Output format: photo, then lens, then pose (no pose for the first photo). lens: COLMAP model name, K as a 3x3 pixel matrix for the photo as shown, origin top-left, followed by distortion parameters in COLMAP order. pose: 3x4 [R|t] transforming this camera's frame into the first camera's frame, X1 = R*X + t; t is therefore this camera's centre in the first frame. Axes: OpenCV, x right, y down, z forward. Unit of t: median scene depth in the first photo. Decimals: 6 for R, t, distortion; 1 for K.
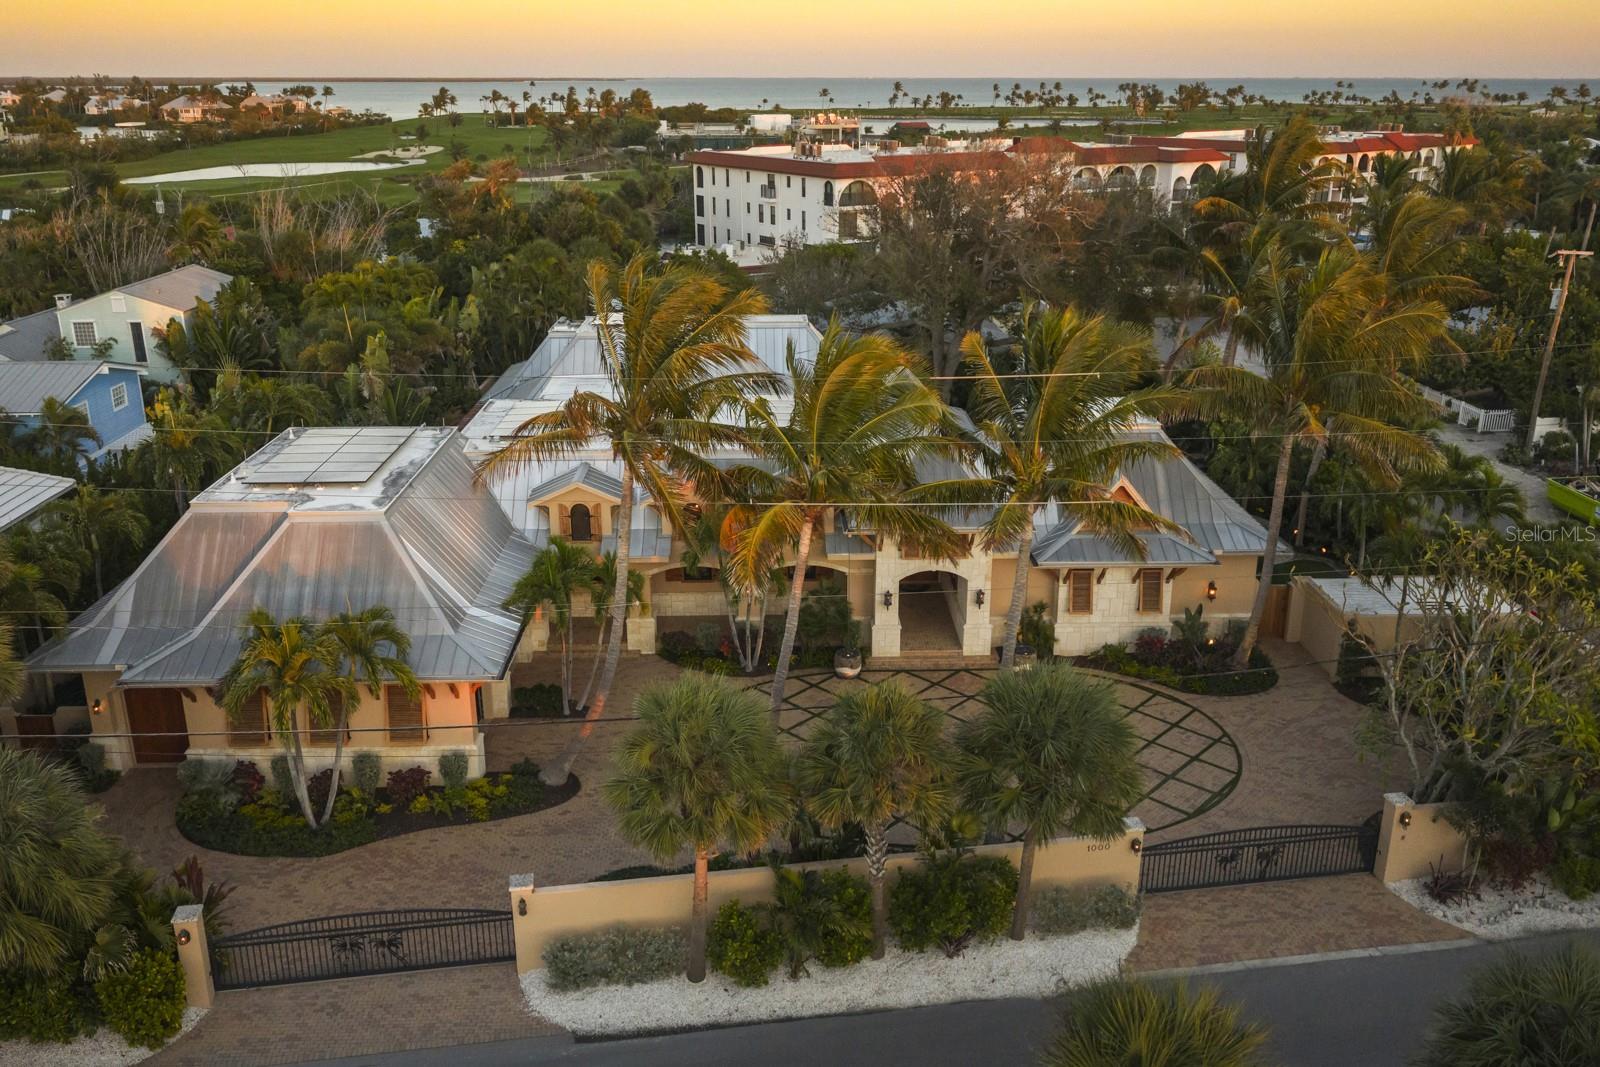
lens RADIAL K [[1335.4, 0, 800.0], [0, 1335.4, 533.5], [0, 0, 1]] dist [0.005172, -0.007751]
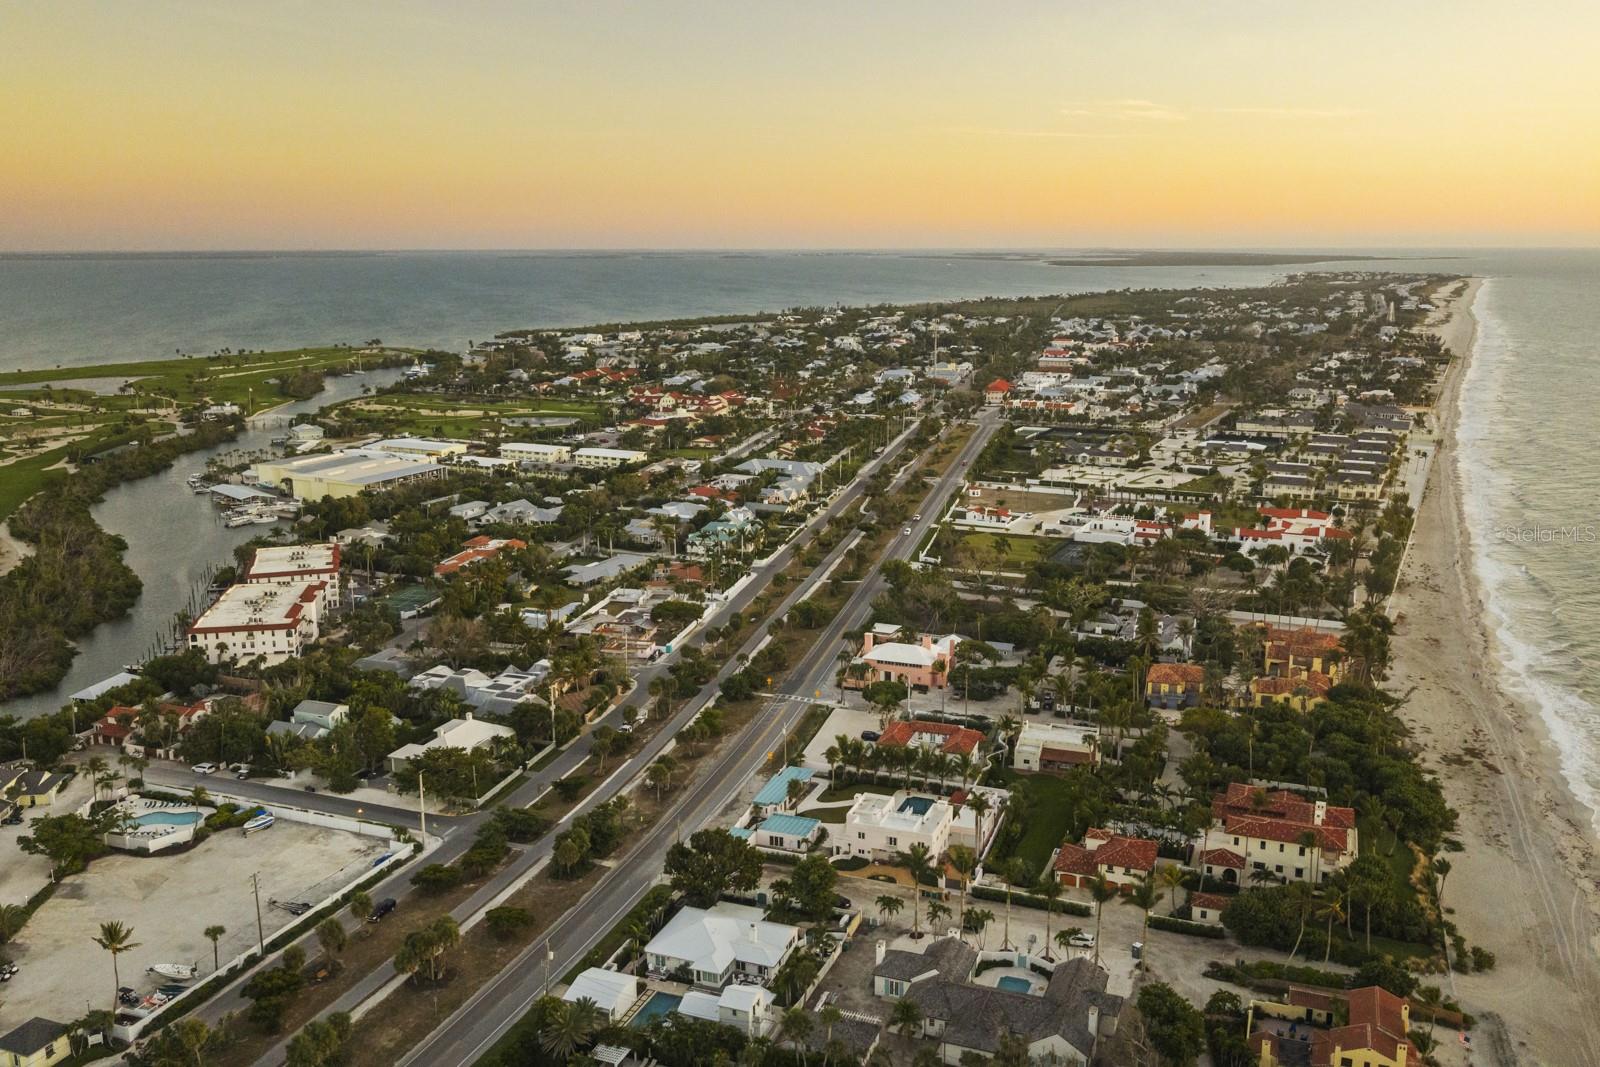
lens RADIAL K [[1335.4, 0, 800.0], [0, 1335.4, 533.5], [0, 0, 1]] dist [0.005172, -0.007751]
pose [[0.386706, -0.194105, 0.901544, -5.948899], [0.302589, 0.950183, 0.074785, -0.933435], [-0.871147, 0.243878, 0.426176, -3.614048]]
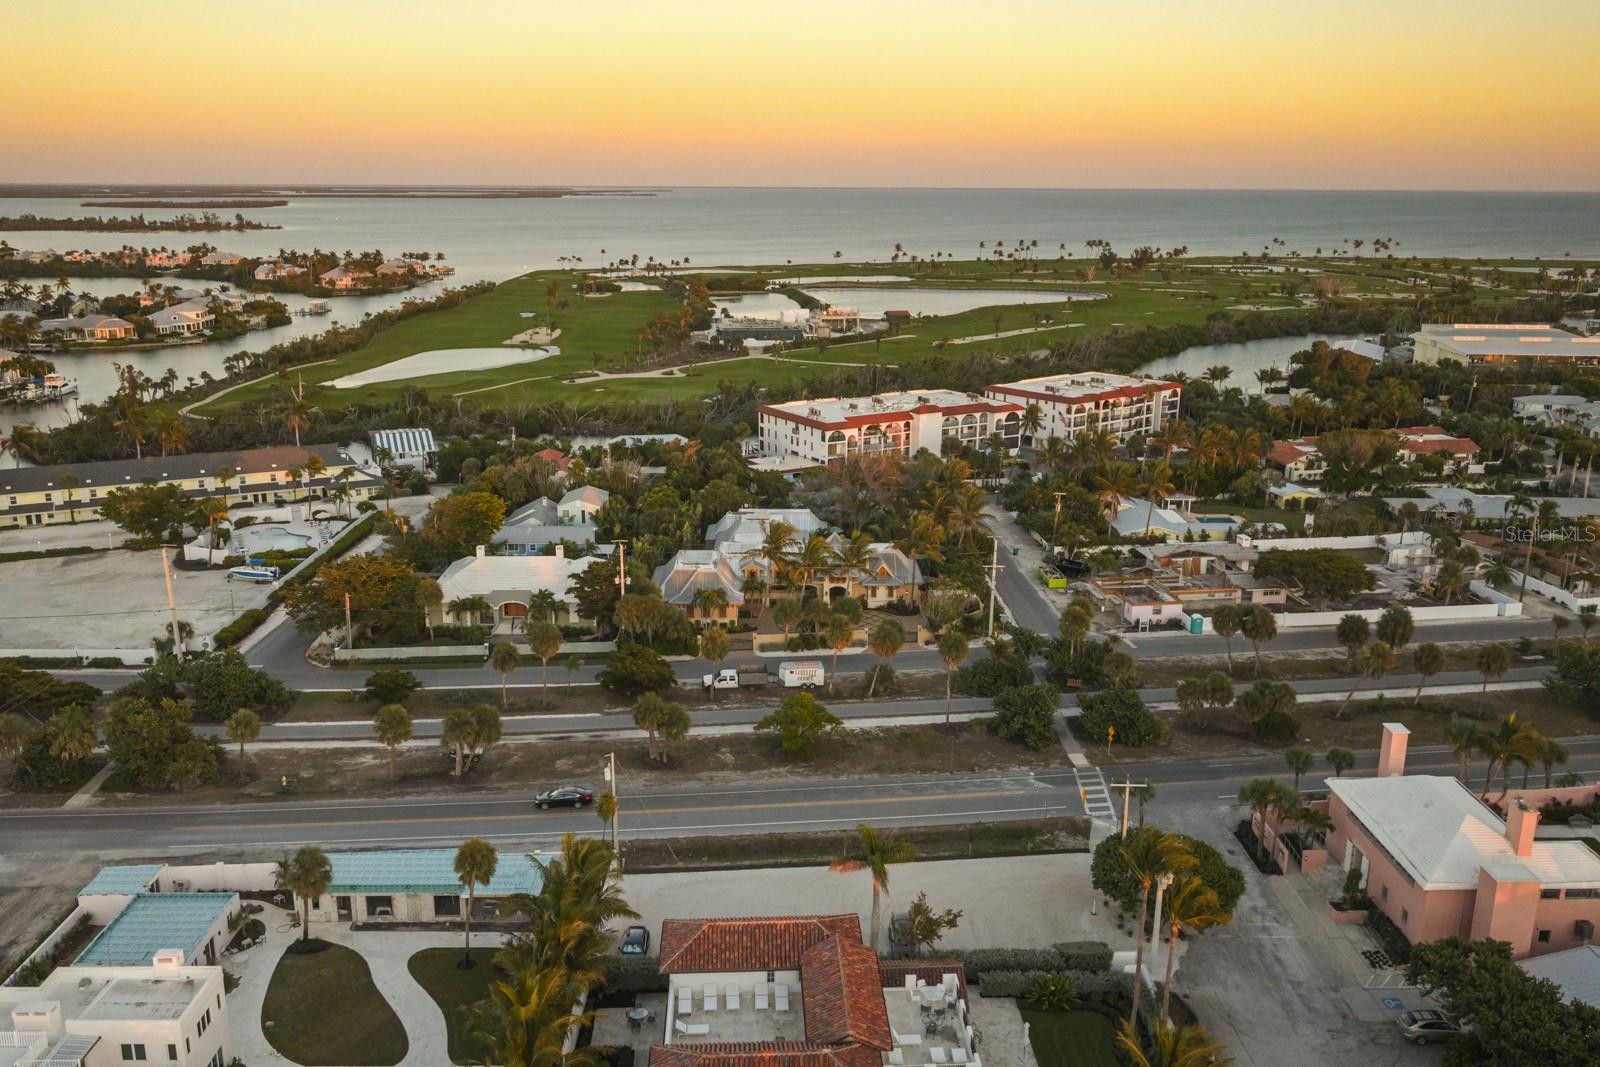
lens RADIAL K [[1326.3, 0, 800.0], [0, 1326.3, 533.5], [0, 0, 1]] dist [0.004310, -0.005064]
pose [[0.999869, 0.008922, -0.013486, 0.037161], [-0.009836, 0.997549, -0.069272, 0.149498], [0.012835, 0.069395, 0.997507, -3.096248]]
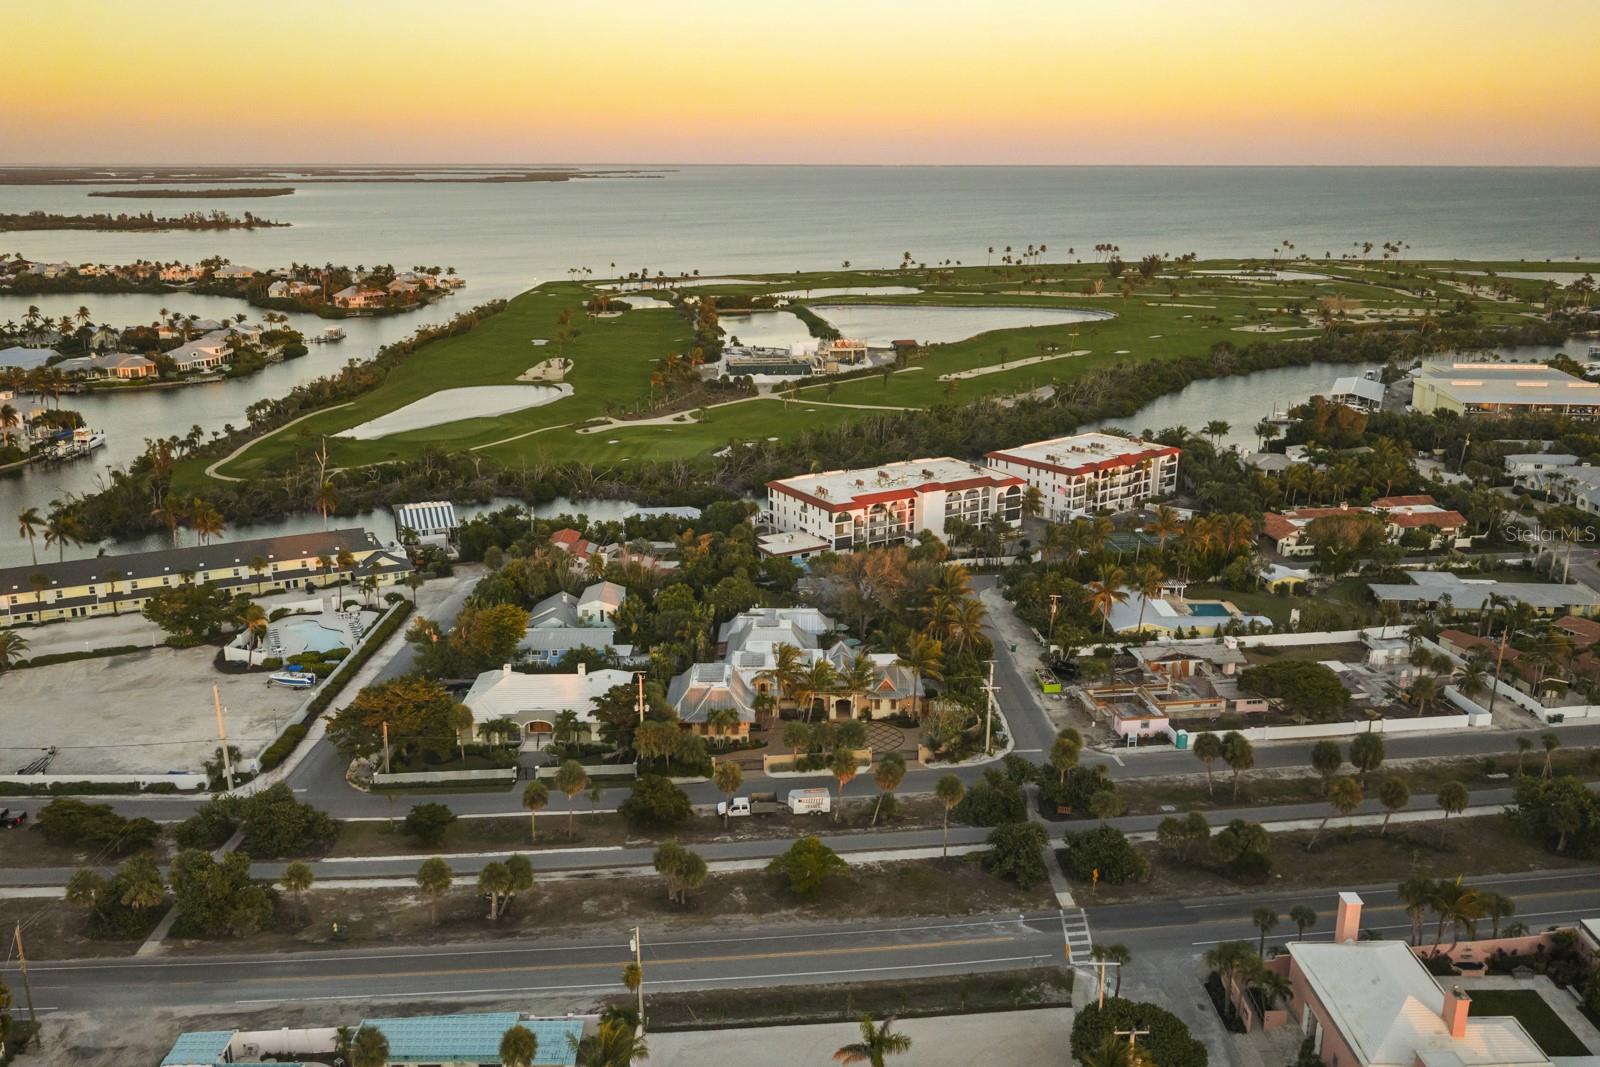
lens RADIAL K [[1335.4, 0, 800.0], [0, 1335.4, 533.5], [0, 0, 1]] dist [0.005172, -0.007751]
pose [[0.999763, 0.007124, -0.020579, 0.043380], [-0.008206, 0.998563, -0.052961, -0.280713], [0.020172, 0.053117, 0.998385, -3.391786]]
